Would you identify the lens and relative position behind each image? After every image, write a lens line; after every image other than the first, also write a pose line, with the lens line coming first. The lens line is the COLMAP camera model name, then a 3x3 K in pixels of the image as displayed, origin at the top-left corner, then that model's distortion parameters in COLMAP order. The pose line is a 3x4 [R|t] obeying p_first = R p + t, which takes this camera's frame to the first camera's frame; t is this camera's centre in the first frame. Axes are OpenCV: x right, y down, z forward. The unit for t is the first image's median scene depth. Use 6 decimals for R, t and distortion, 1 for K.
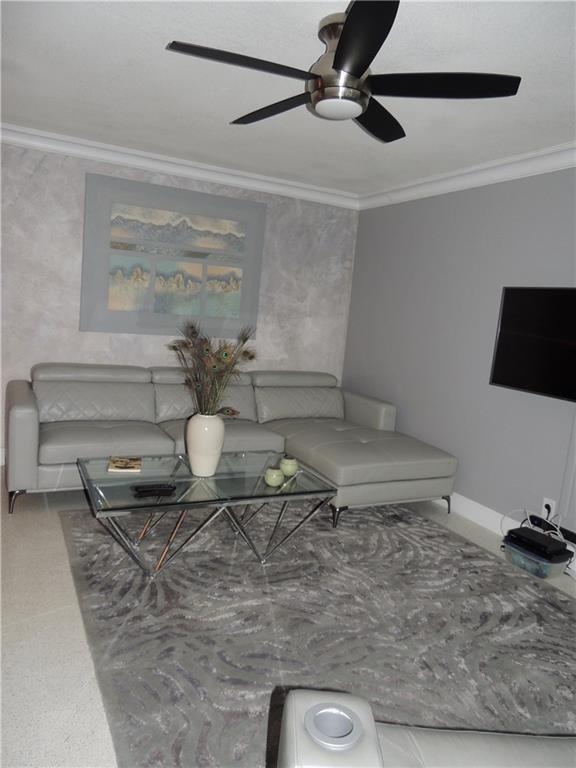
lens RADIAL K [[545.4, 0, 282.4], [0, 545.4, 389.0], [0, 0, 1]] dist [-0.015648, -0.001205]
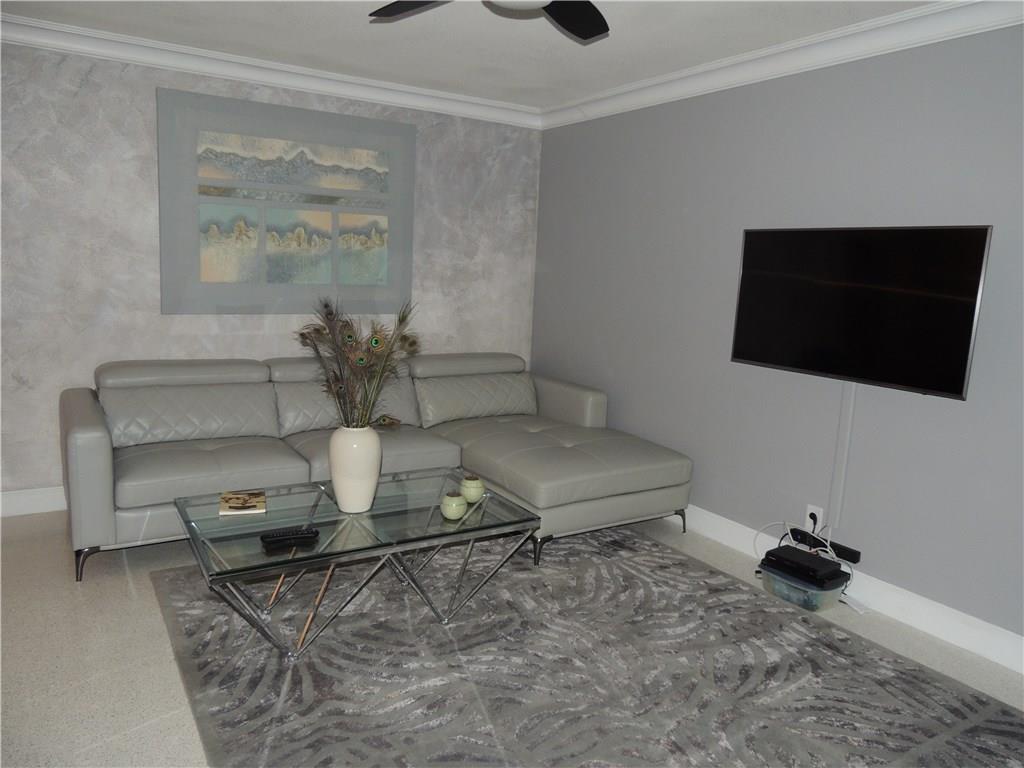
lens RADIAL K [[727.2, 0, 506.5], [0, 727.2, 389.2], [0, 0, 1]] dist [-0.015648, -0.001205]
pose [[0.994754, -0.057169, 0.084827, -0.013679], [0.054895, 0.998074, 0.028902, -0.012937], [-0.086316, -0.024094, 0.995976, 0.023716]]
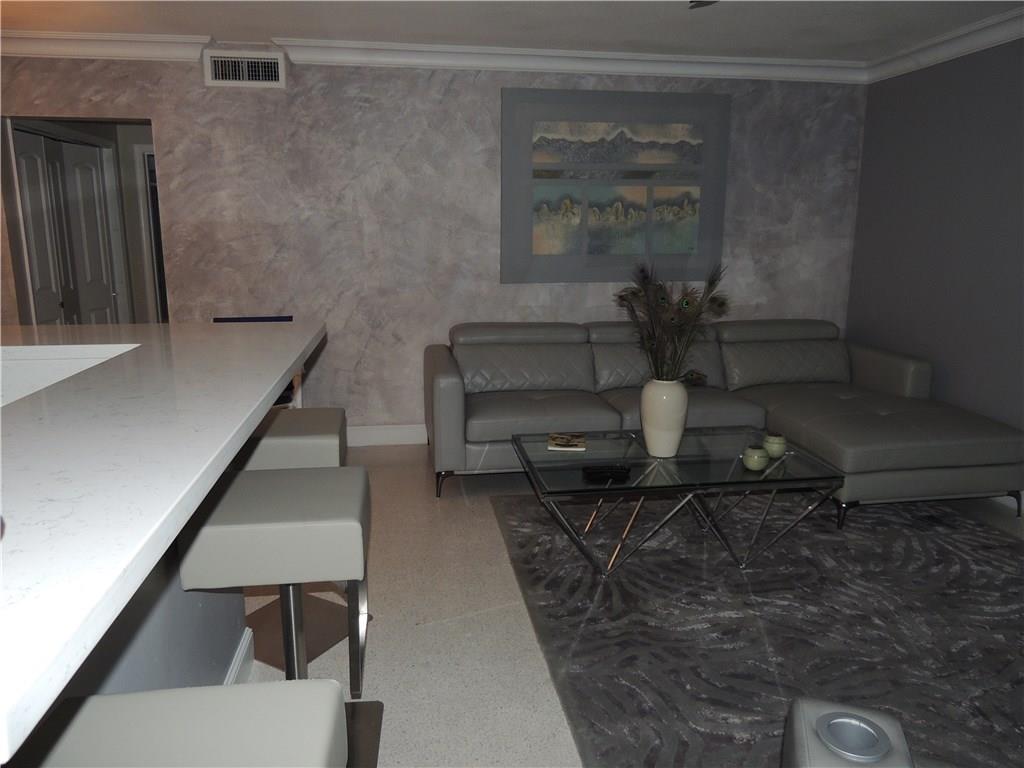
lens RADIAL K [[727.2, 0, 514.3], [0, 727.2, 384.6], [0, 0, 1]] dist [-0.015648, -0.001205]
pose [[0.949728, -0.020144, -0.312428, -0.011729], [0.035013, 0.998502, 0.042055, 0.001745], [0.311113, -0.050880, 0.949010, -0.055664]]
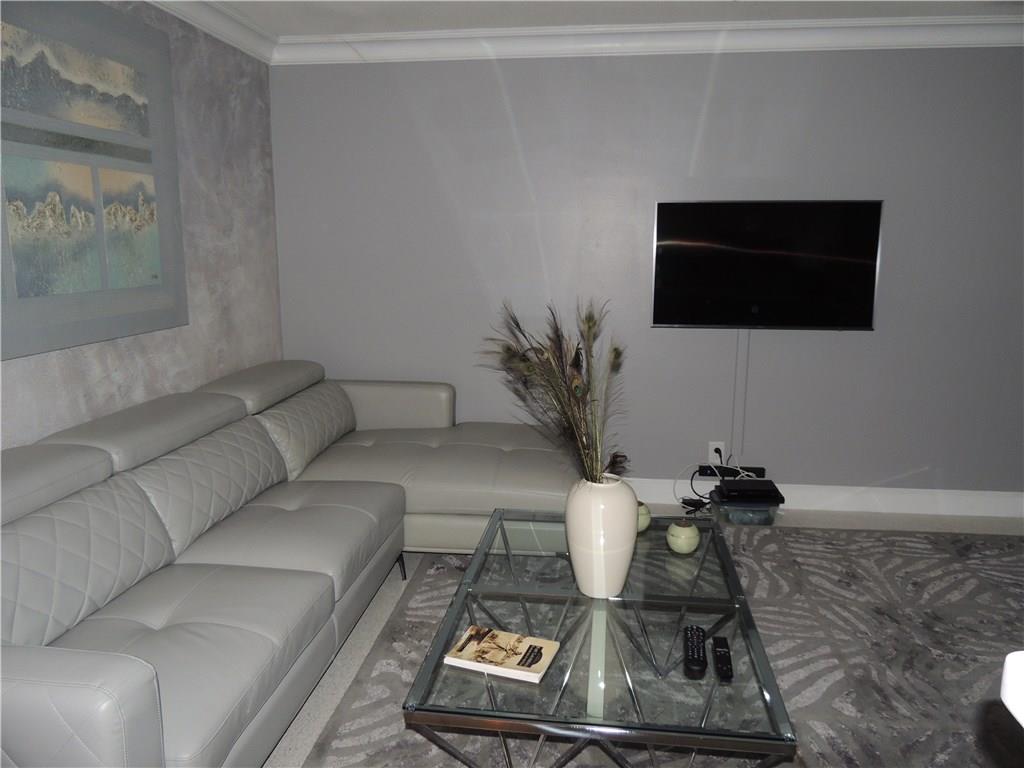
lens RADIAL K [[727.2, 0, 532.5], [0, 727.2, 384.0], [0, 0, 1]] dist [-0.015648, -0.001205]
pose [[0.553642, -0.237893, 0.798052, -0.521572], [0.167567, 0.970551, 0.173066, -0.125709], [-0.815722, 0.037911, 0.577201, 0.486672]]
